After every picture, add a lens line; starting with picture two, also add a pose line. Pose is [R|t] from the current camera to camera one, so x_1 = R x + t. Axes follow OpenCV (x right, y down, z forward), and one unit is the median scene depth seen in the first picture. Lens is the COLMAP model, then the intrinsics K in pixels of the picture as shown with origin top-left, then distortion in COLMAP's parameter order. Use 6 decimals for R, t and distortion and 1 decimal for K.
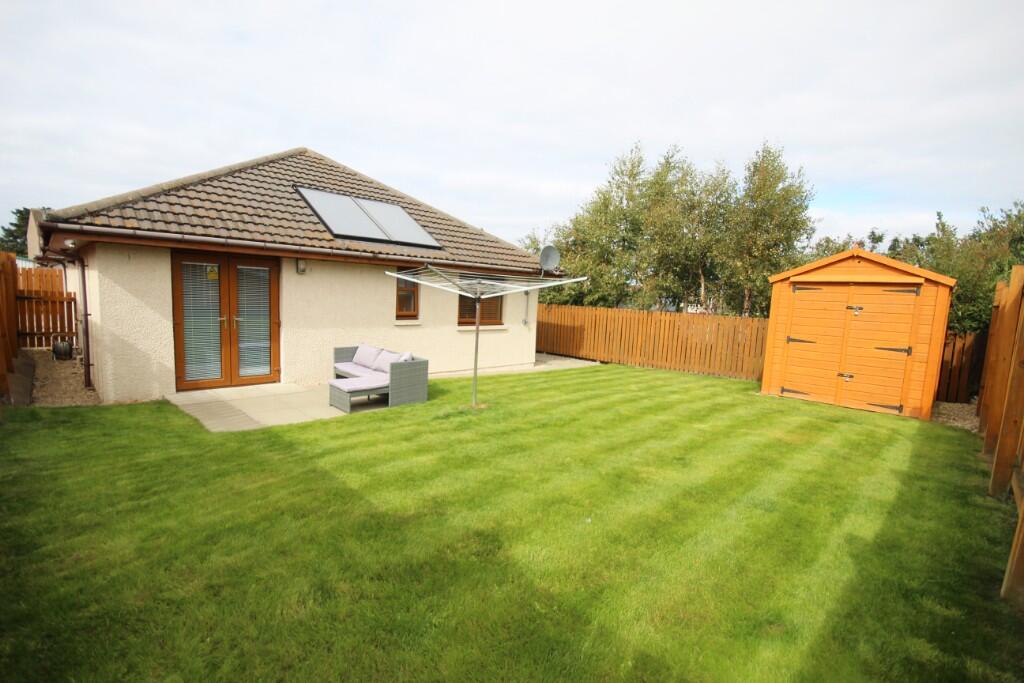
lens RADIAL K [[471.7, 0, 518.3], [0, 471.7, 344.1], [0, 0, 1]] dist [0.001058, 0.000084]
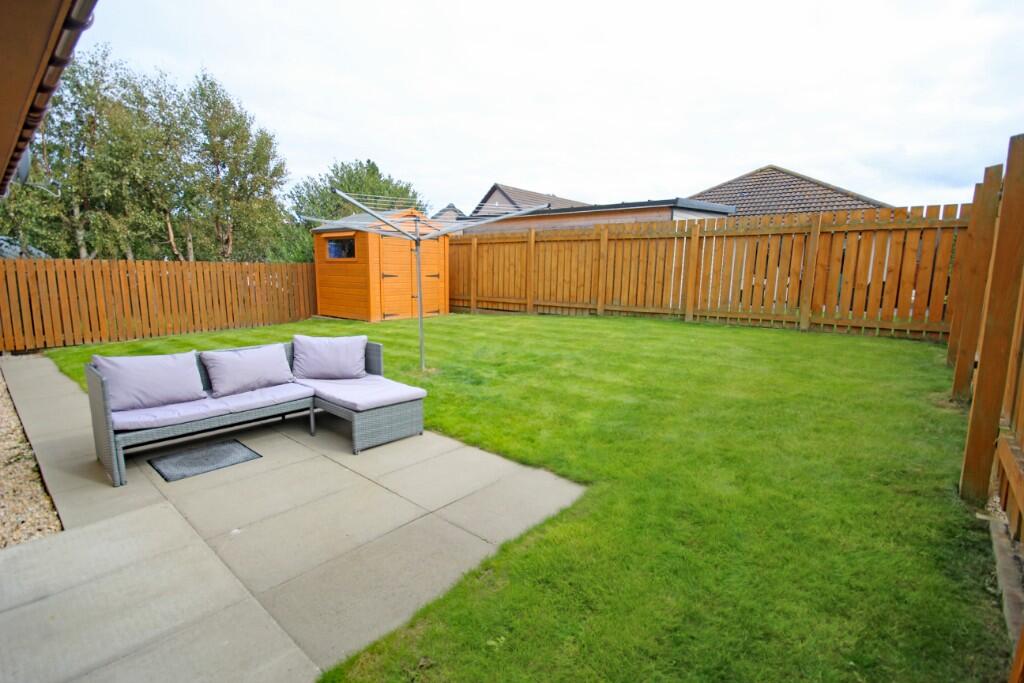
lens RADIAL K [[471.7, 0, 518.3], [0, 471.7, 344.1], [0, 0, 1]] dist [0.001058, 0.000084]
pose [[-0.057120, -0.206691, 0.976738, -0.799907], [0.086740, 0.973608, 0.211101, -0.072867], [-0.994592, 0.096781, -0.037684, 0.749504]]
